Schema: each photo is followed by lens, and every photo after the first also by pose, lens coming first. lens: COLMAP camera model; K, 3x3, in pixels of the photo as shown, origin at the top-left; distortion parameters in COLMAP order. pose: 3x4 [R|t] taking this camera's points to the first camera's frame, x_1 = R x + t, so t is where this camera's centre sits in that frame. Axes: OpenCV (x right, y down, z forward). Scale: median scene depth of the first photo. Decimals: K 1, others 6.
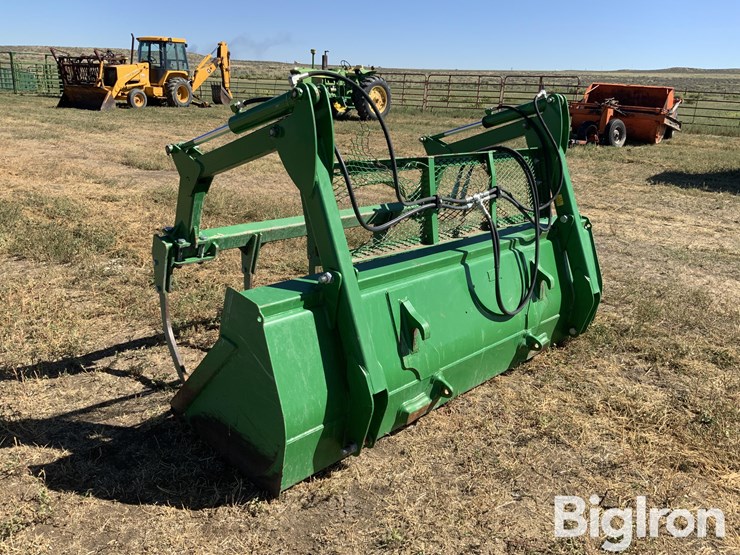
lens RADIAL K [[615.5, 0, 368.1], [0, 615.5, 280.3], [0, 0, 1]] dist [0.059646, -0.110039]
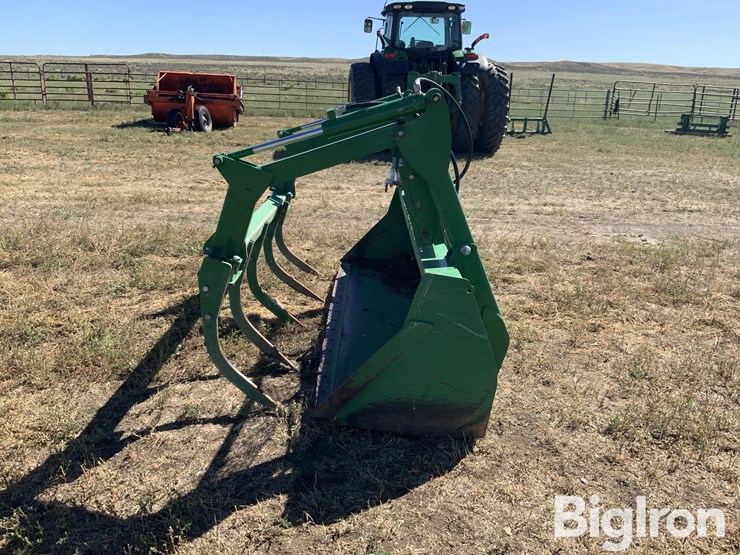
lens RADIAL K [[615.5, 0, 368.1], [0, 615.5, 280.3], [0, 0, 1]] dist [0.059646, -0.110039]
pose [[0.721802, -0.224016, 0.654843, -0.575682], [0.210131, 0.972438, 0.101046, -0.061280], [-0.659429, 0.064667, 0.748980, 0.131473]]
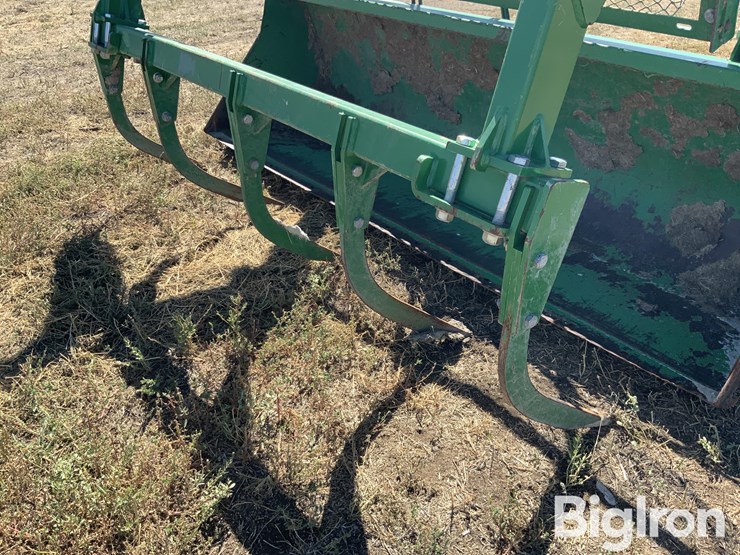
lens RADIAL K [[615.5, 0, 368.1], [0, 615.5, 280.3], [0, 0, 1]] dist [0.059646, -0.110039]
pose [[0.096764, -0.577395, 0.810711, -0.490990], [0.315282, 0.790369, 0.525276, -0.180690], [-0.944052, 0.204775, 0.258522, 0.763286]]
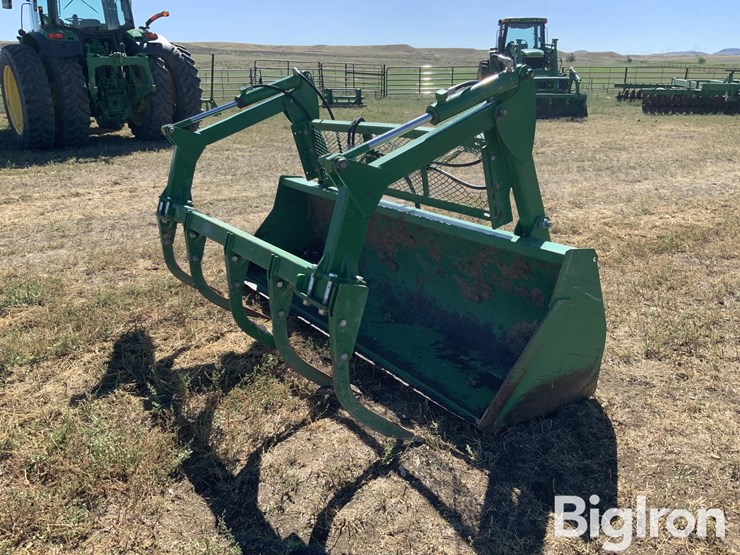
lens RADIAL K [[615.5, 0, 368.1], [0, 615.5, 280.3], [0, 0, 1]] dist [0.059646, -0.110039]
pose [[0.190762, -0.350157, 0.917061, -0.750258], [0.310316, 0.907819, 0.282078, -0.206246], [-0.931297, 0.230769, 0.281837, 0.574654]]
